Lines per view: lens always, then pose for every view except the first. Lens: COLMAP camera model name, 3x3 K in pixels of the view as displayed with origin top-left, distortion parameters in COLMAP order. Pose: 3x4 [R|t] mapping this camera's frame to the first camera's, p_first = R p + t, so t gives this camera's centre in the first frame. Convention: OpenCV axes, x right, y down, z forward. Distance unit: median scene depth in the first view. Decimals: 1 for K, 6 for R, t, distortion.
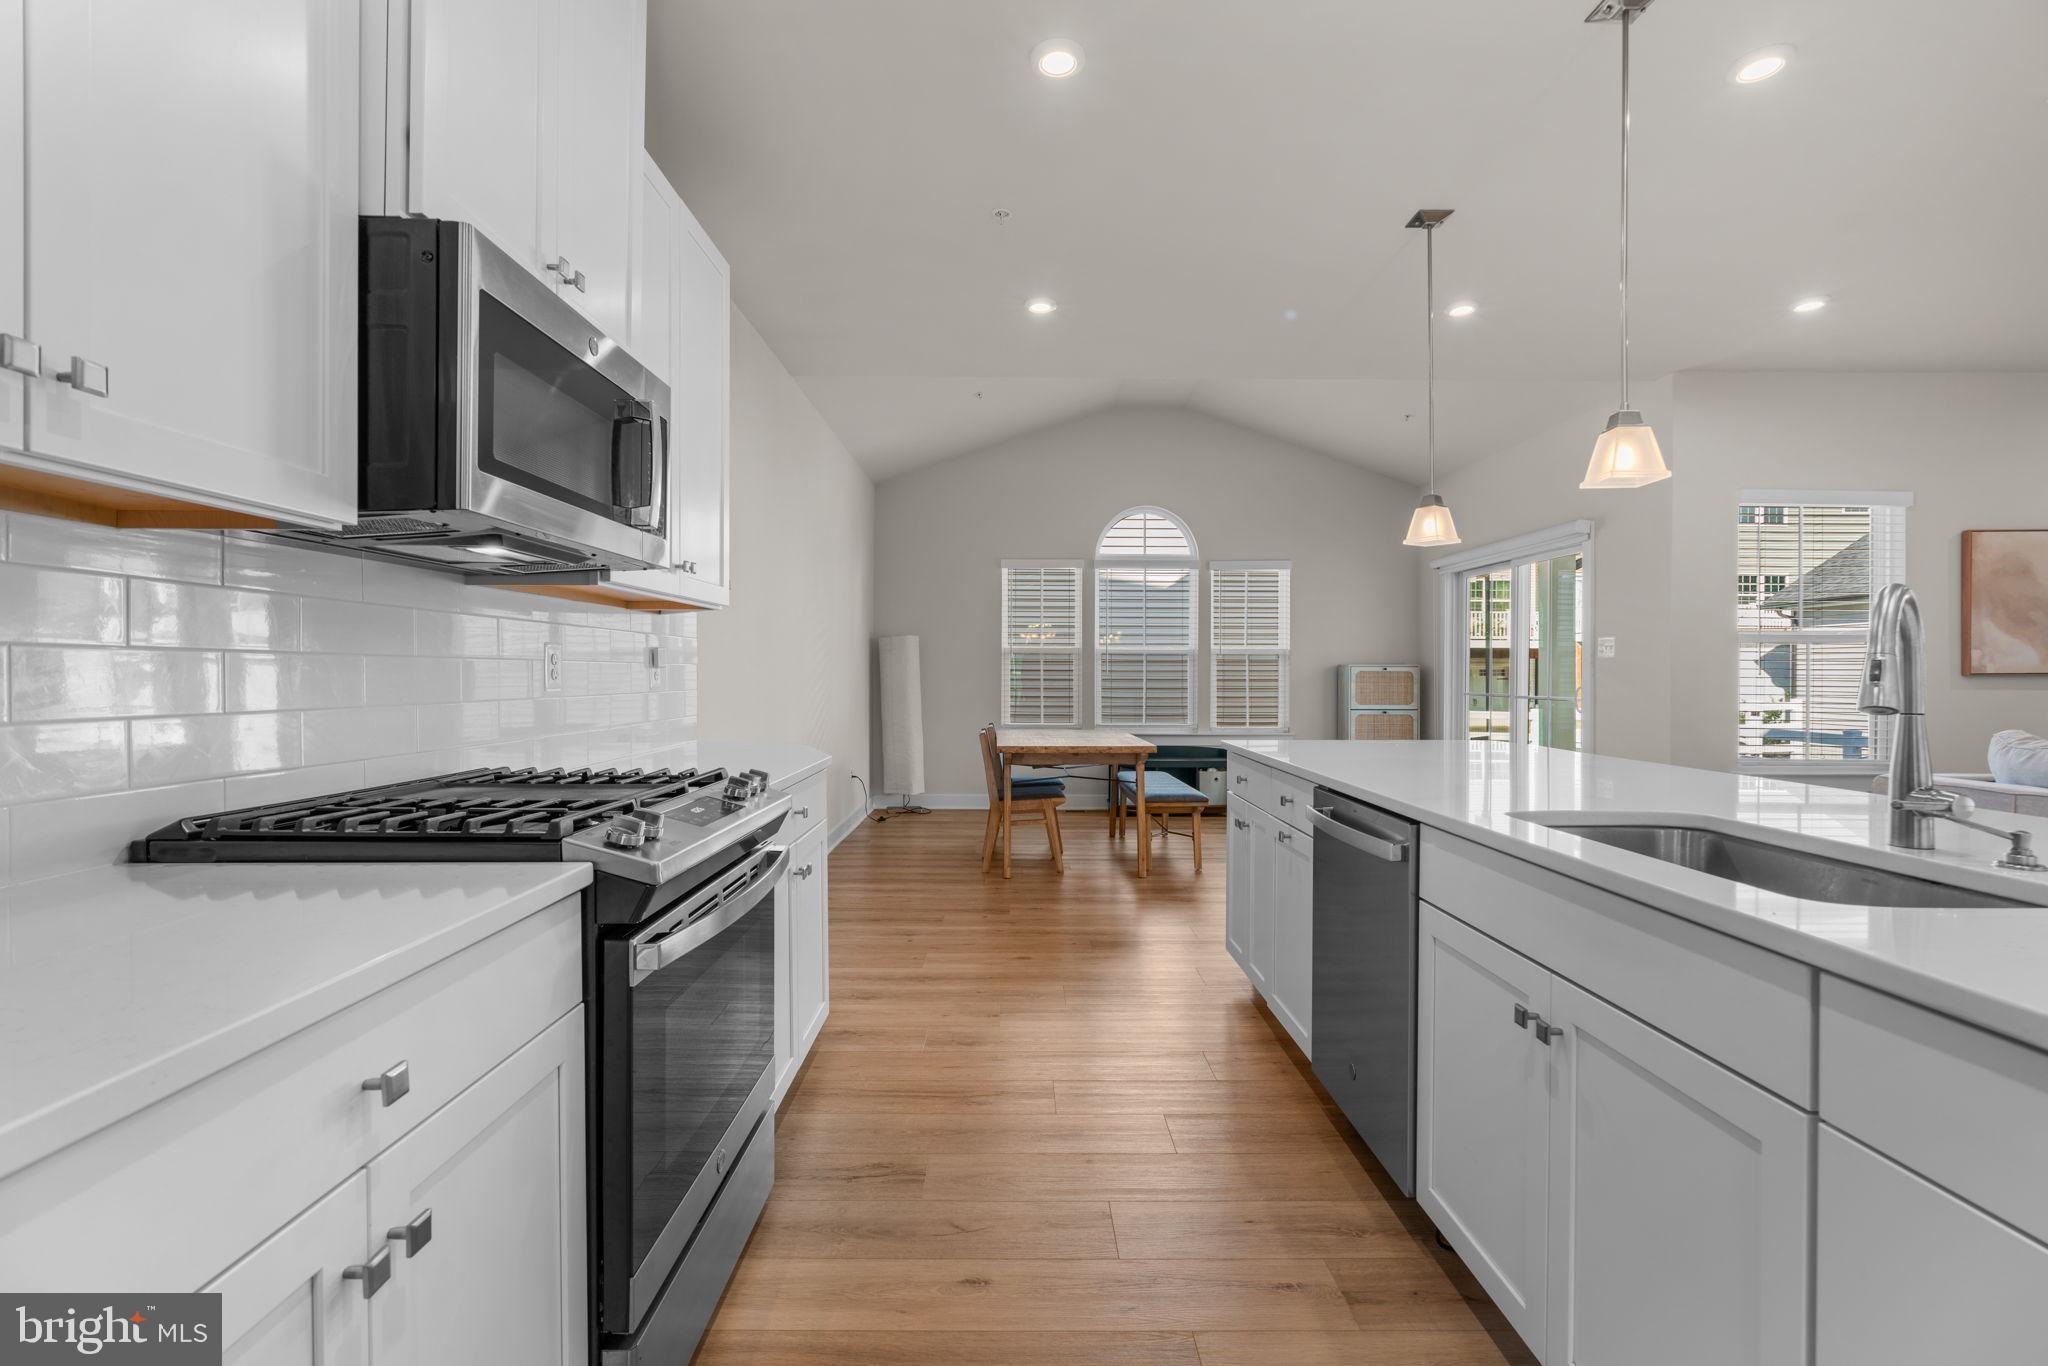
lens RADIAL K [[916.0, 0, 1020.3], [0, 916.0, 678.4], [0, 0, 1]] dist [-0.016720, 0.008402]
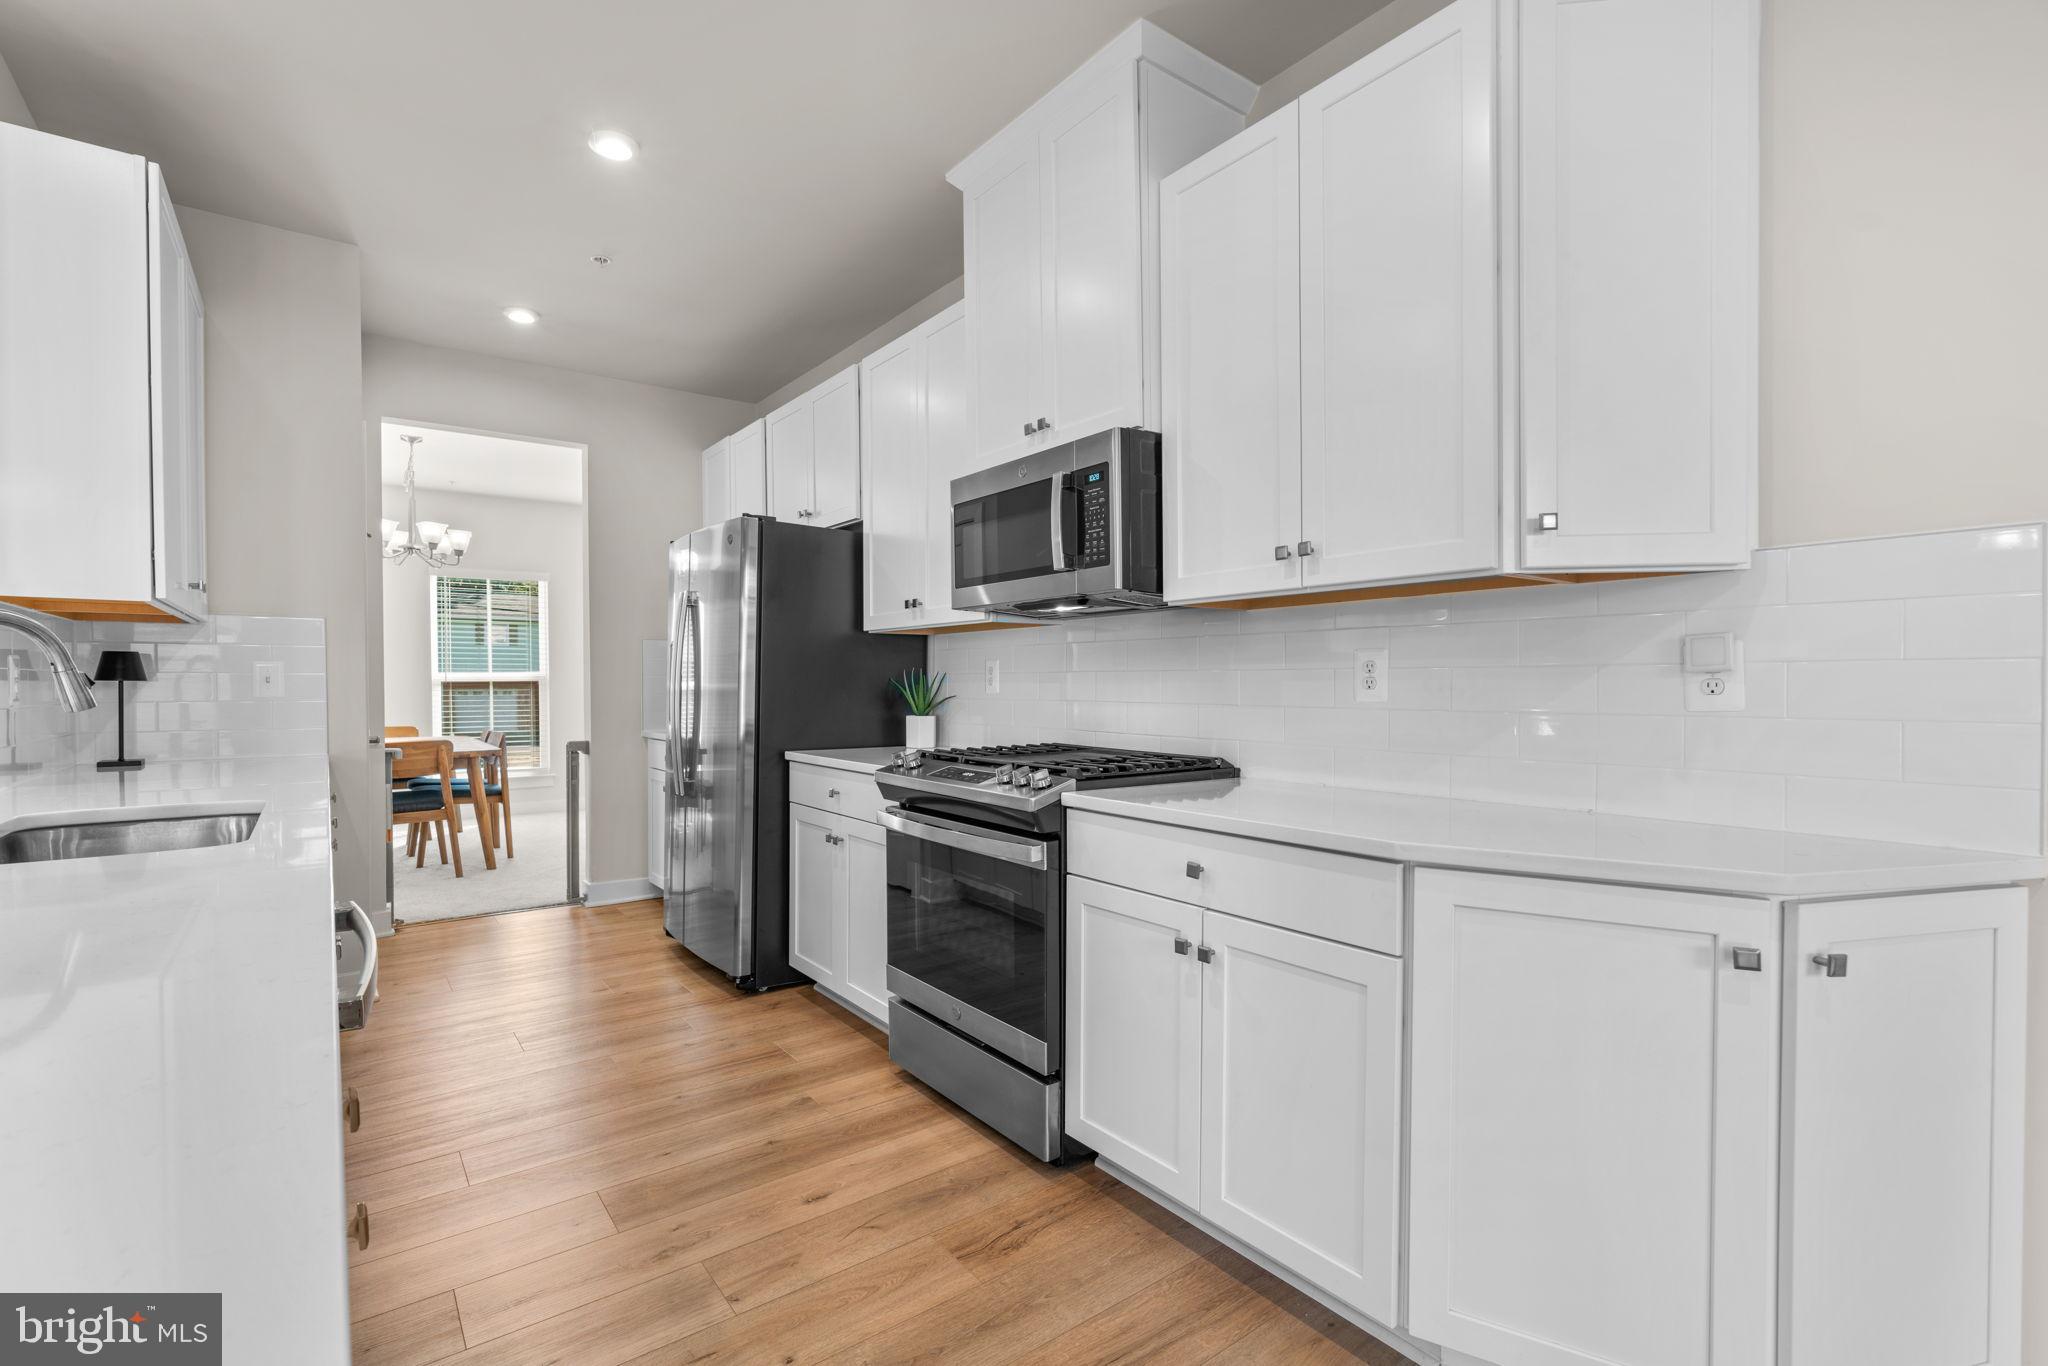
lens RADIAL K [[928.1, 0, 1022.1], [0, 928.1, 688.5], [0, 0, 1]] dist [-0.002210, 0.000057]
pose [[-0.802415, 0.003779, -0.596755, 0.150173], [-0.001076, 0.999969, 0.007779, -0.001147], [0.596766, 0.006884, -0.802386, 0.705985]]
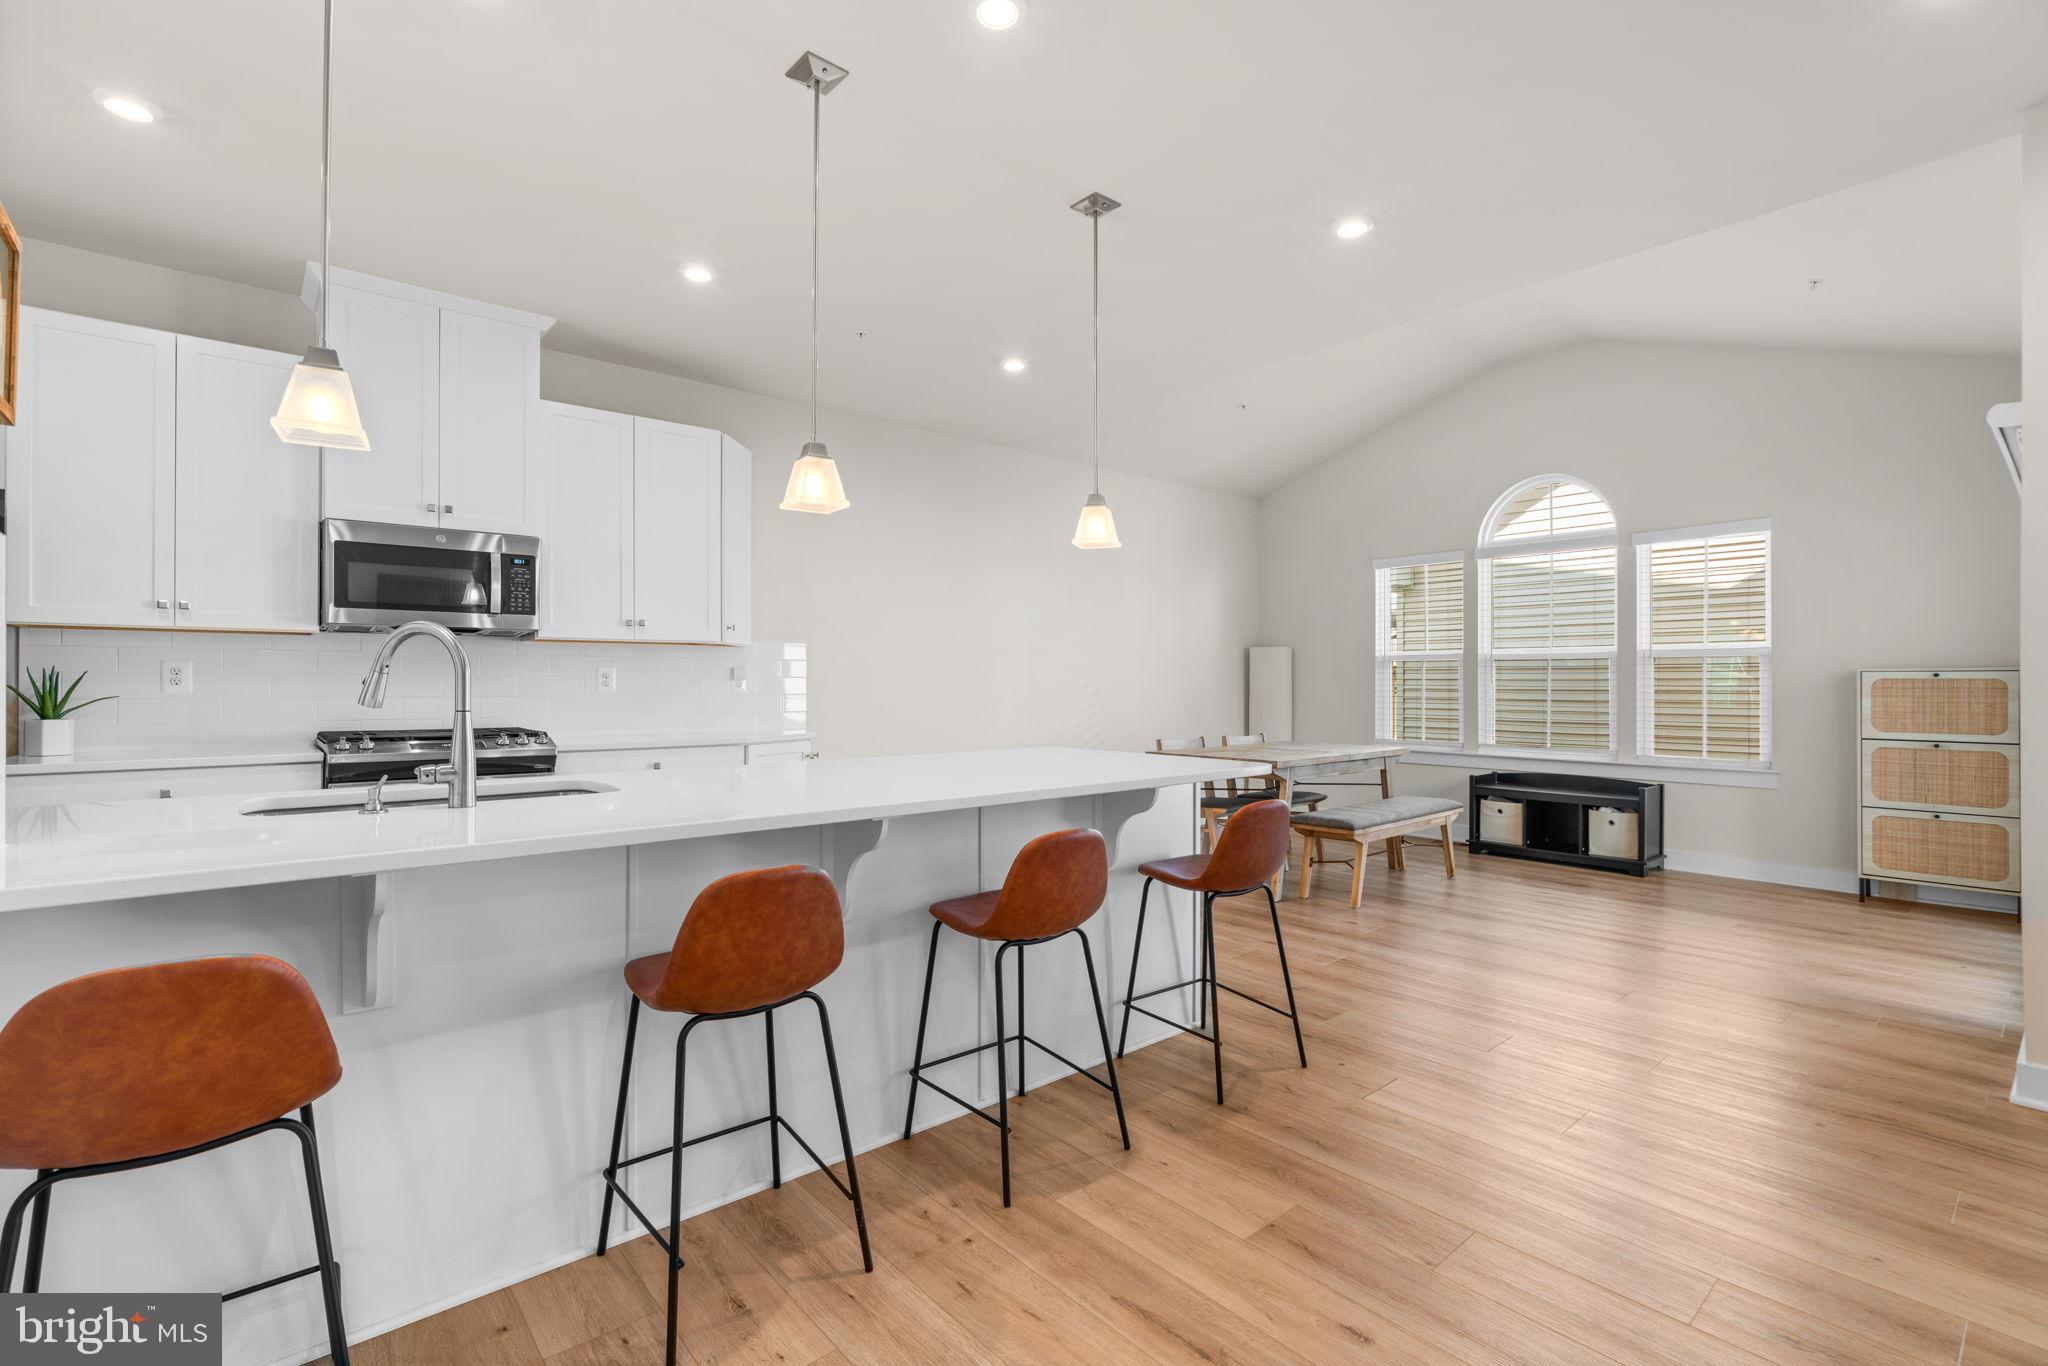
lens RADIAL K [[928.1, 0, 1022.1], [0, 928.1, 688.5], [0, 0, 1]] dist [-0.002210, 0.000057]
pose [[0.648799, 0.003811, -0.760950, 0.700562], [-0.005042, 0.999987, 0.000709, 0.001537], [0.760943, 0.003376, 0.648810, 0.185106]]
